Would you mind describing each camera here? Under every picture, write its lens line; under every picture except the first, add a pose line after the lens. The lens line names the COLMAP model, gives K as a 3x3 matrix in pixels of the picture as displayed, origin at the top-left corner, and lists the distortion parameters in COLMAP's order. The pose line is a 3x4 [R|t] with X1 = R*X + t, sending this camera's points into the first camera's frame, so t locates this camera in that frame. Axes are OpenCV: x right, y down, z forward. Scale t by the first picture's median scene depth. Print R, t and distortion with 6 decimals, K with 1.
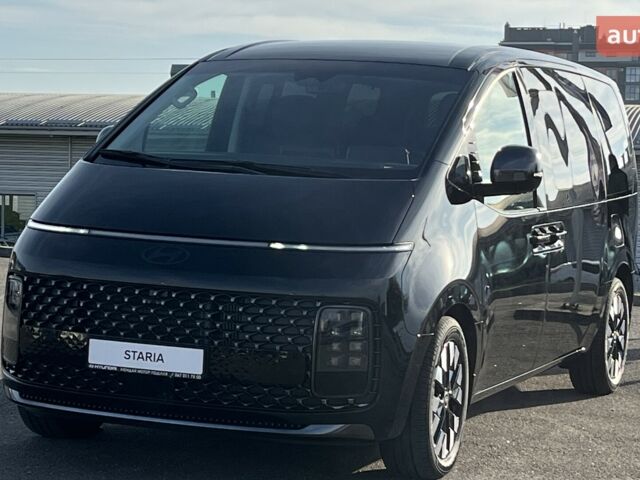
lens RADIAL K [[1734.8, 0, 329.7], [0, 1734.8, 241.3], [0, 0, 1]] dist [0.103943, 0.366623]
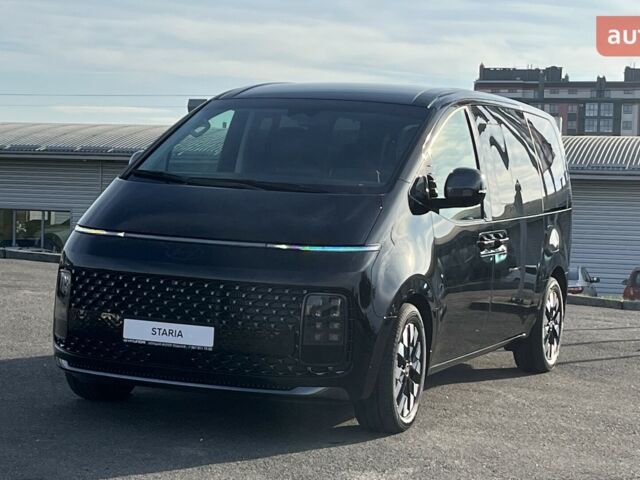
lens RADIAL K [[1520.0, 0, 320.0], [0, 1520.0, 240.0], [0, 0, 1]] dist [0.120015, -0.015934]
pose [[0.999979, 0.005018, -0.003982, 0.007908], [-0.005055, 0.999944, -0.009292, 0.007814], [0.003935, 0.009312, 0.999949, -0.100942]]
